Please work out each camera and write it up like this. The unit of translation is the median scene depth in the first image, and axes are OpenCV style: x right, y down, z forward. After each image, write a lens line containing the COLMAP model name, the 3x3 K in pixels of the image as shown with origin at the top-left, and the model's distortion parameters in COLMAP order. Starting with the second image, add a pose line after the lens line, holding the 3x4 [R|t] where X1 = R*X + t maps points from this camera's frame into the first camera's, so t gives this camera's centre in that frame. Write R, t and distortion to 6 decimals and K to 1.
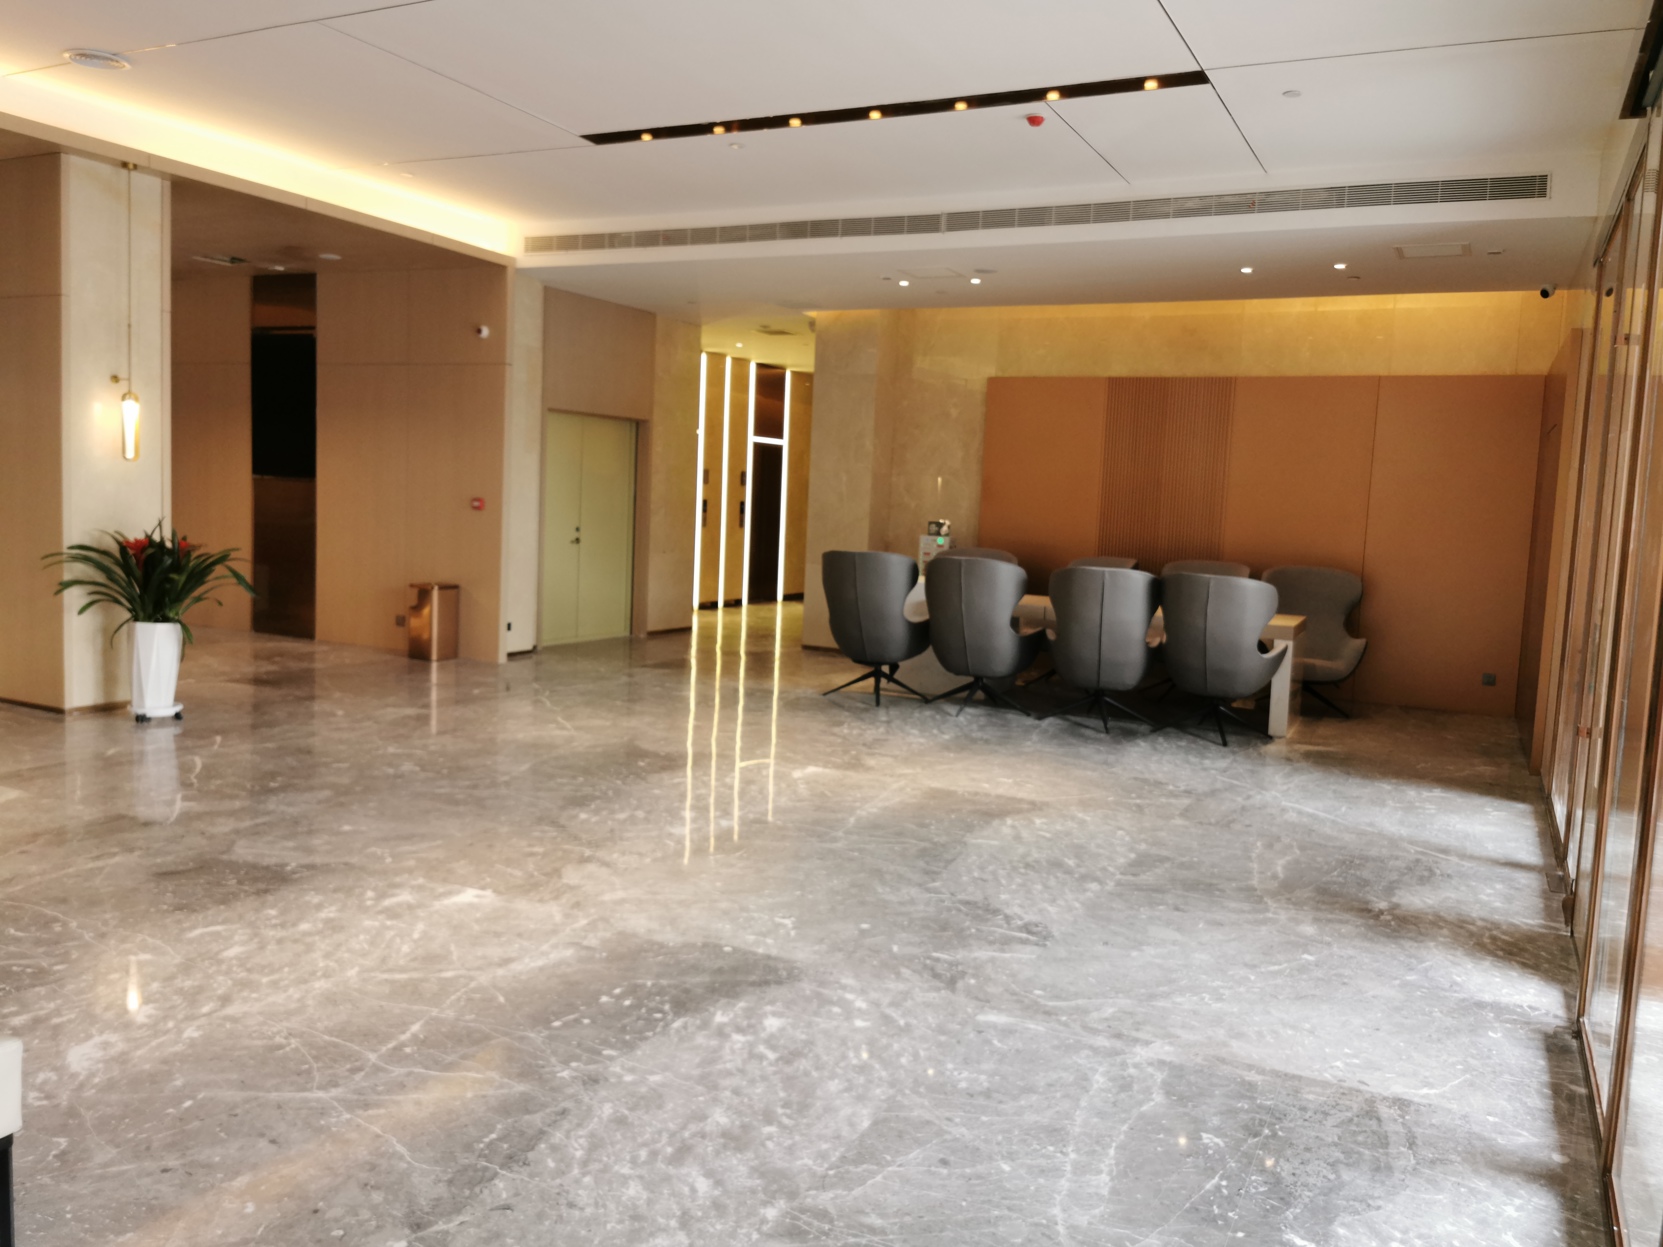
lens RADIAL K [[1276.2, 0, 831.5], [0, 1276.2, 623.5], [0, 0, 1]] dist [0.068608, -0.099643]
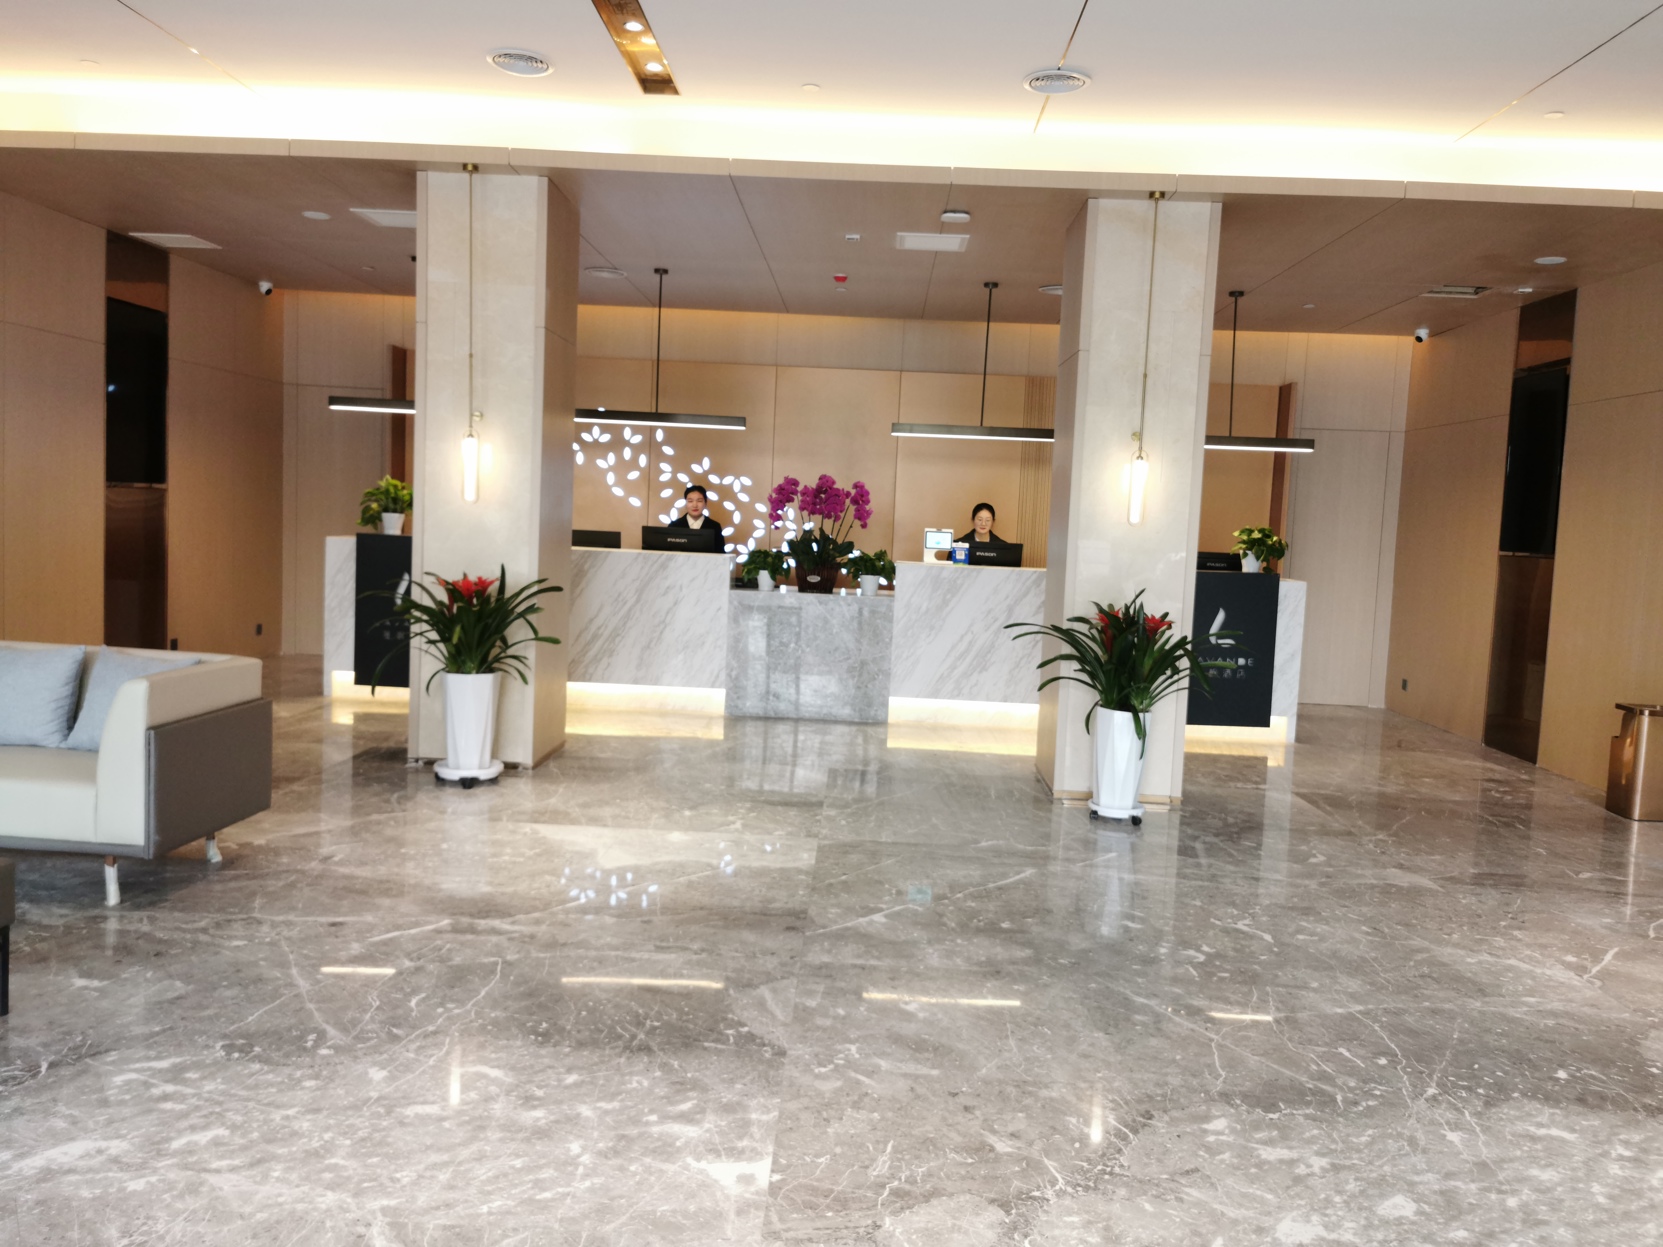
lens RADIAL K [[1276.2, 0, 831.5], [0, 1276.2, 623.5], [0, 0, 1]] dist [0.068608, -0.099643]
pose [[0.415051, 0.041622, -0.908845, 0.274824], [-0.110541, 0.993859, -0.004966, -0.050564], [0.903058, 0.102526, 0.417104, 0.703135]]
